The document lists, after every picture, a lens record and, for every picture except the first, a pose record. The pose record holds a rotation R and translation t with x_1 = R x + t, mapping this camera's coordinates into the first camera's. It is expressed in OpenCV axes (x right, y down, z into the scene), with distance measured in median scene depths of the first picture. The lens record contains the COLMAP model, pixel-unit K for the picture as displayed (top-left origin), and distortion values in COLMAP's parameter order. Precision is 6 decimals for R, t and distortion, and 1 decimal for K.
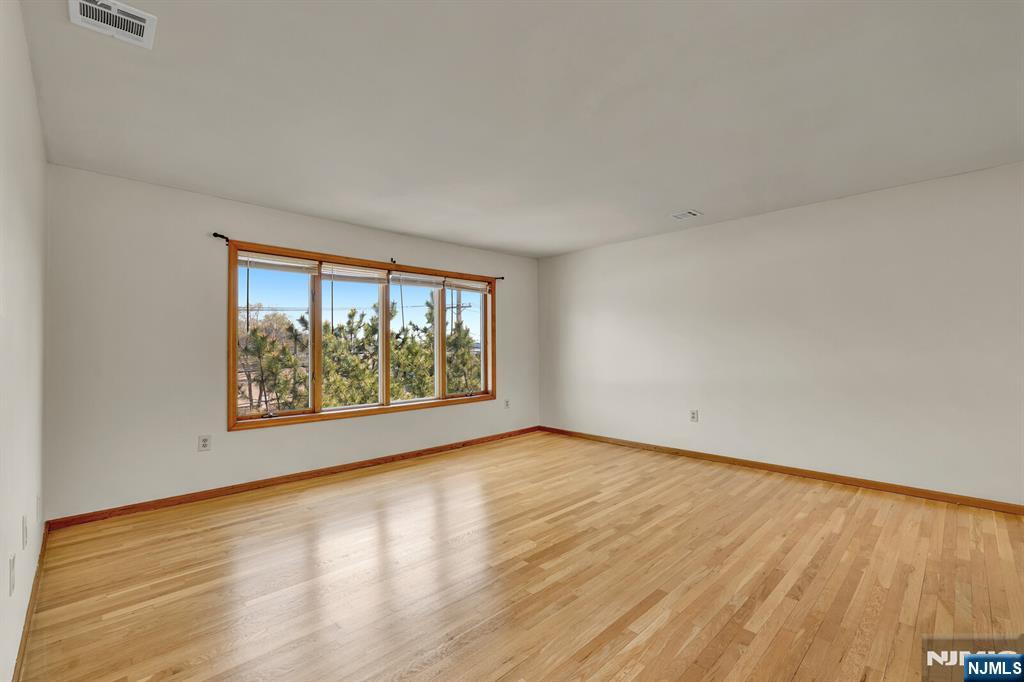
lens RADIAL K [[440.8, 0, 516.7], [0, 440.8, 343.0], [0, 0, 1]] dist [-0.001019, 0.000986]
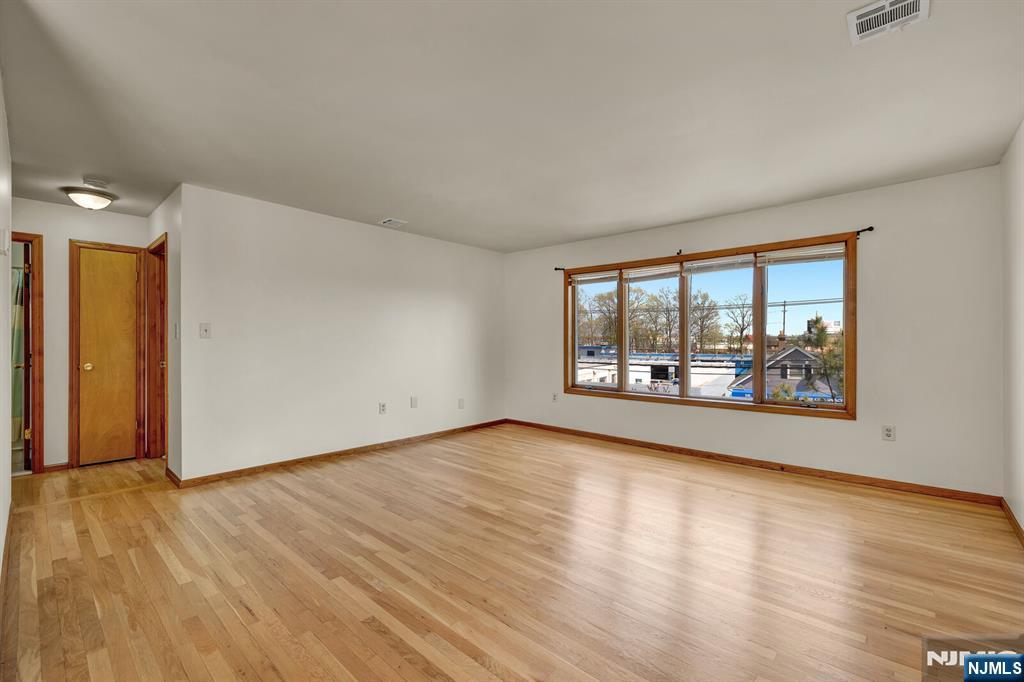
lens RADIAL K [[440.8, 0, 510.9], [0, 440.8, 342.5], [0, 0, 1]] dist [-0.001019, 0.000986]
pose [[0.058096, 0.008847, -0.998272, 0.768123], [0.007504, 0.999929, 0.009298, 0.005313], [0.998283, -0.008031, 0.058026, 0.623315]]
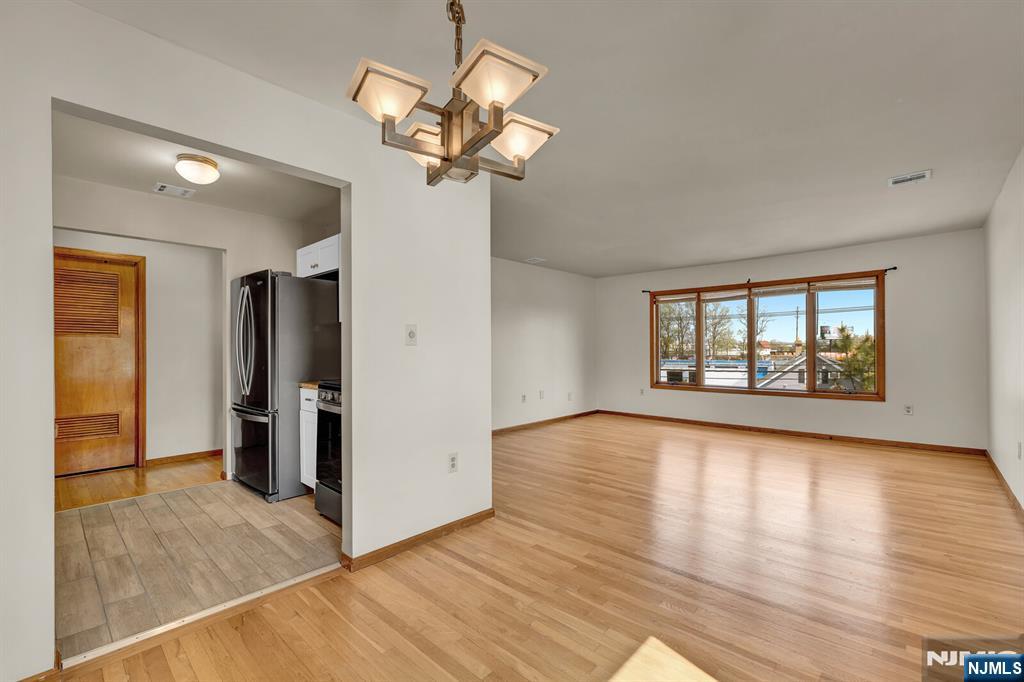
lens RADIAL K [[440.8, 0, 511.9], [0, 440.8, 348.3], [0, 0, 1]] dist [-0.001019, 0.000986]
pose [[0.042373, 0.005001, -0.999089, 1.139802], [0.012721, 0.999904, 0.005545, 0.001111], [0.999021, -0.012944, 0.042305, 0.247519]]
